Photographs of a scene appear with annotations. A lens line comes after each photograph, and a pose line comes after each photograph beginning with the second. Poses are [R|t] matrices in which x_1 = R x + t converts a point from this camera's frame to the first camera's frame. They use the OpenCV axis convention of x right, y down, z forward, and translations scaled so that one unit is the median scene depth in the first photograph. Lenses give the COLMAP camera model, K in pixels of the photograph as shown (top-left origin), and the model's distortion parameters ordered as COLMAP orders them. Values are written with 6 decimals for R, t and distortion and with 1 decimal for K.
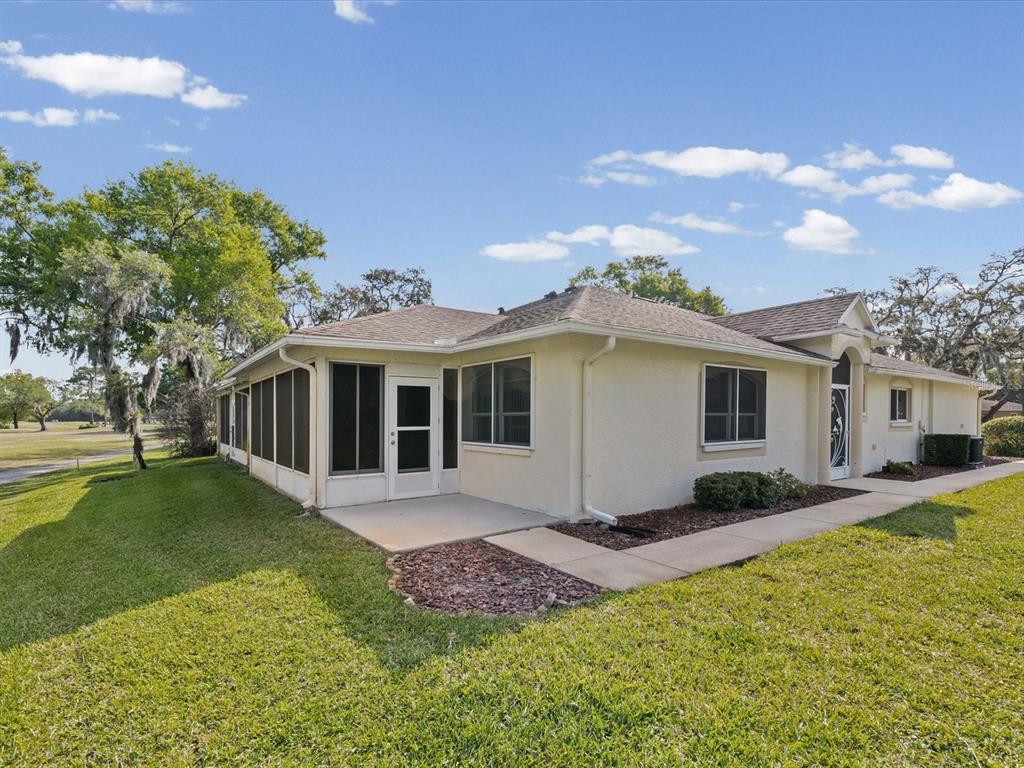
lens RADIAL K [[516.0, 0, 514.5], [0, 516.0, 422.7], [0, 0, 1]] dist [0.000147, 0.000050]
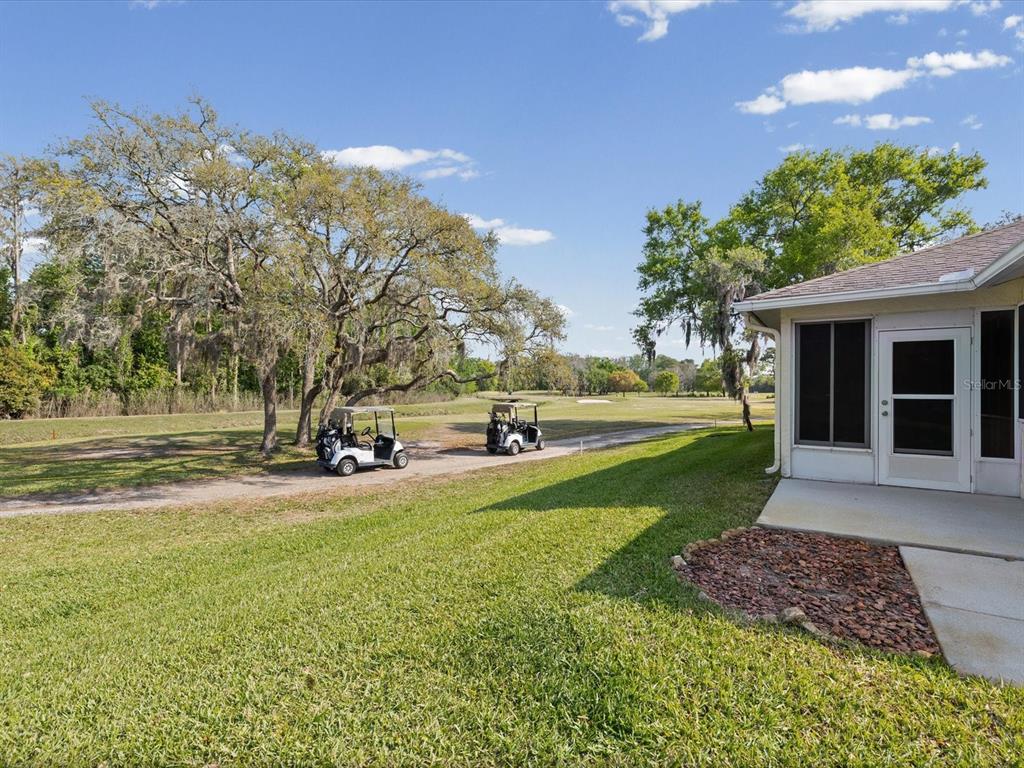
lens RADIAL K [[496.0, 0, 502.9], [0, 496.0, 385.4], [0, 0, 1]] dist [0.002507, 0.000693]
pose [[0.324505, -0.001017, -0.945883, 0.215475], [-0.019821, 0.999773, -0.007875, 0.008929], [0.945676, 0.021304, 0.324411, 0.129370]]
